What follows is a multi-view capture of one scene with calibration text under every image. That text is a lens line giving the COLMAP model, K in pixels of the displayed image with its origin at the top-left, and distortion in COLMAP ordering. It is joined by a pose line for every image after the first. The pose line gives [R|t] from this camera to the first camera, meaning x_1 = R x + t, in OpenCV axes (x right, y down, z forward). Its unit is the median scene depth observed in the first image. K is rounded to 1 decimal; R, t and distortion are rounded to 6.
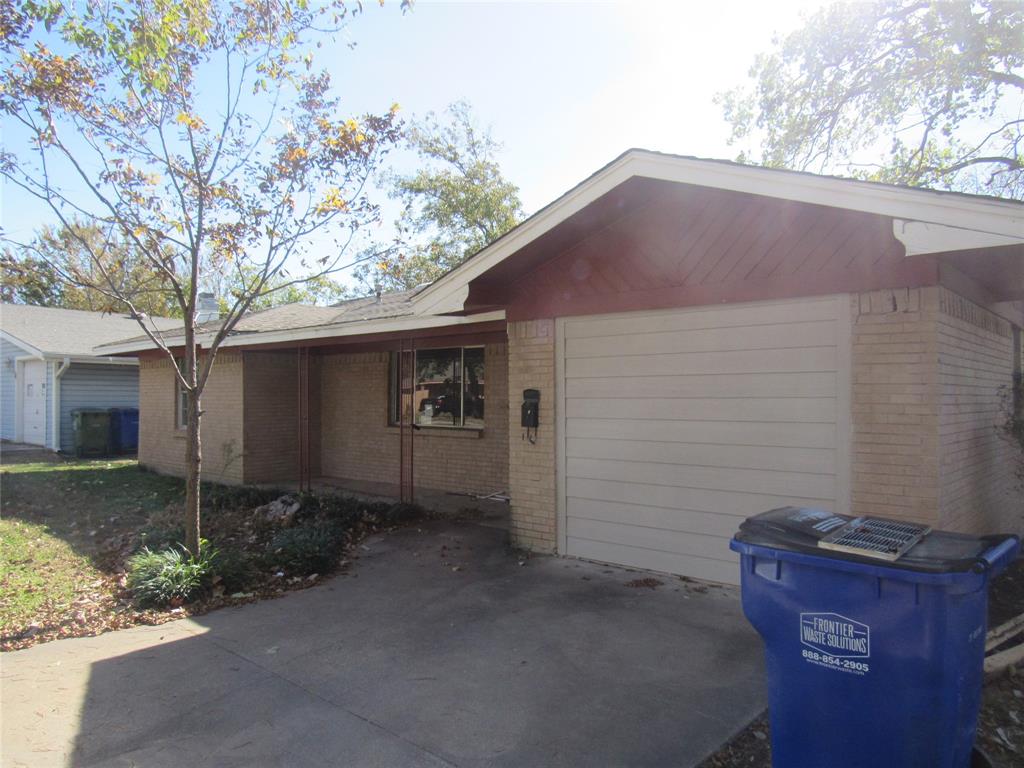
lens RADIAL K [[718.6, 0, 512.0], [0, 718.6, 384.0], [0, 0, 1]] dist [0.003516, 0.001666]
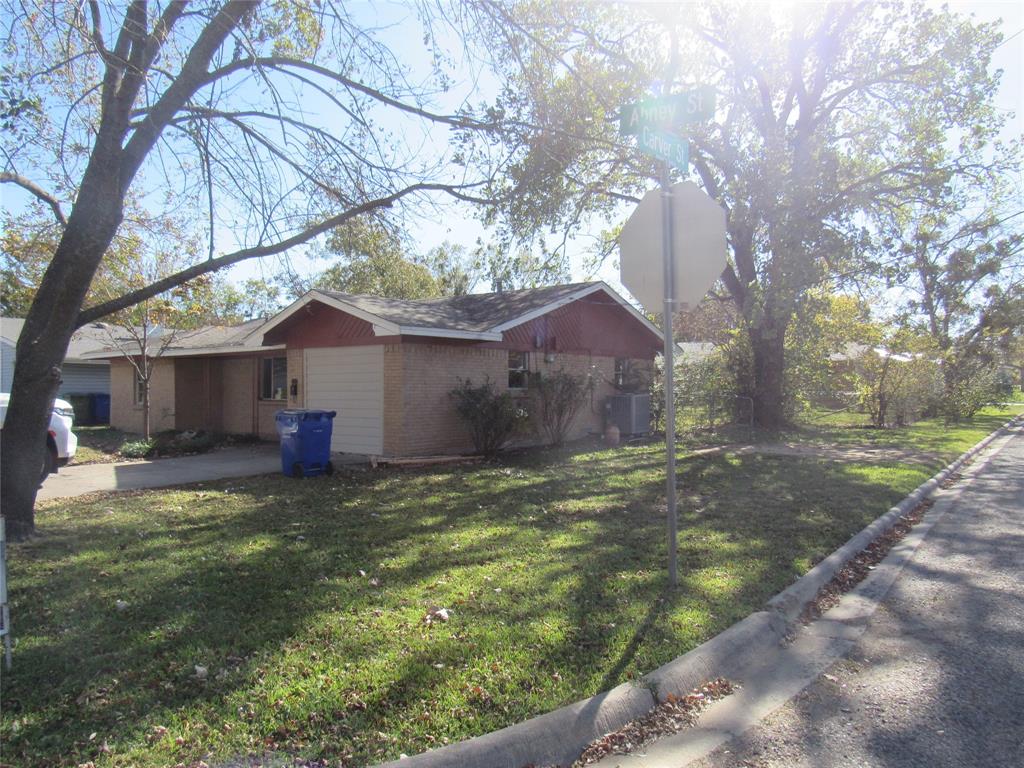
lens RADIAL K [[721.0, 0, 512.0], [0, 721.0, 384.0], [0, 0, 1]] dist [-0.004626, -0.002266]
pose [[0.998577, -0.000365, 0.053335, 0.401386], [-0.000261, 0.999931, 0.011733, -0.002485], [-0.053336, -0.011730, 0.998508, -0.906379]]
